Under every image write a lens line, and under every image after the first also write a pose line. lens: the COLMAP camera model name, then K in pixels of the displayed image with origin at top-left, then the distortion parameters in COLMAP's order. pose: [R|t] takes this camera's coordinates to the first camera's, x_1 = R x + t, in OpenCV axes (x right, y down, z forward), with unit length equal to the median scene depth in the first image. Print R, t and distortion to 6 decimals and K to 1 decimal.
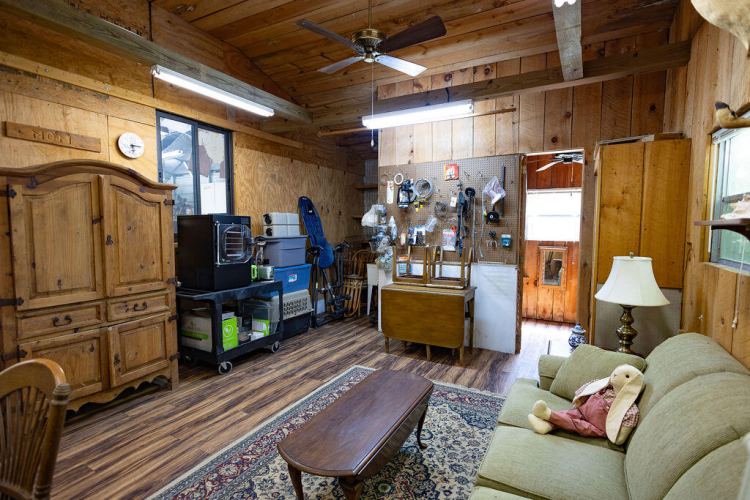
lens RADIAL K [[358.7, 0, 373.2], [0, 358.7, 249.3], [0, 0, 1]] dist [0.007044, 0.000018]
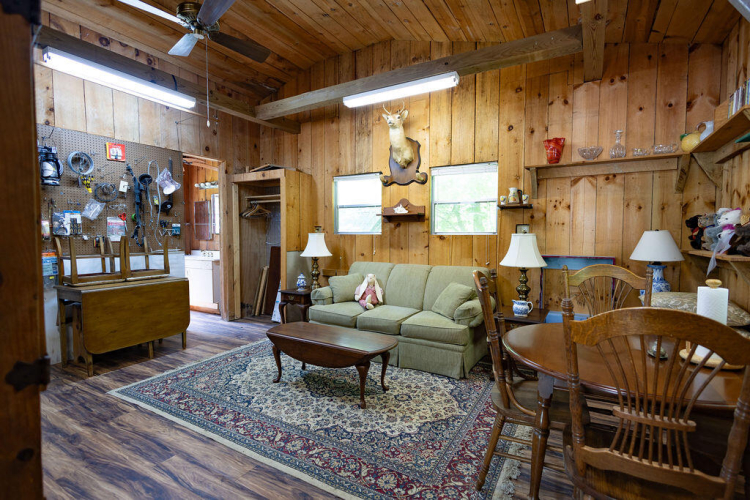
lens RADIAL K [[358.7, 0, 373.2], [0, 358.7, 249.3], [0, 0, 1]] dist [0.007044, 0.000018]
pose [[0.038745, -0.045788, 0.998200, -0.715877], [0.057933, 0.997372, 0.043501, 0.023385], [-0.997568, 0.056143, 0.041295, 0.376612]]
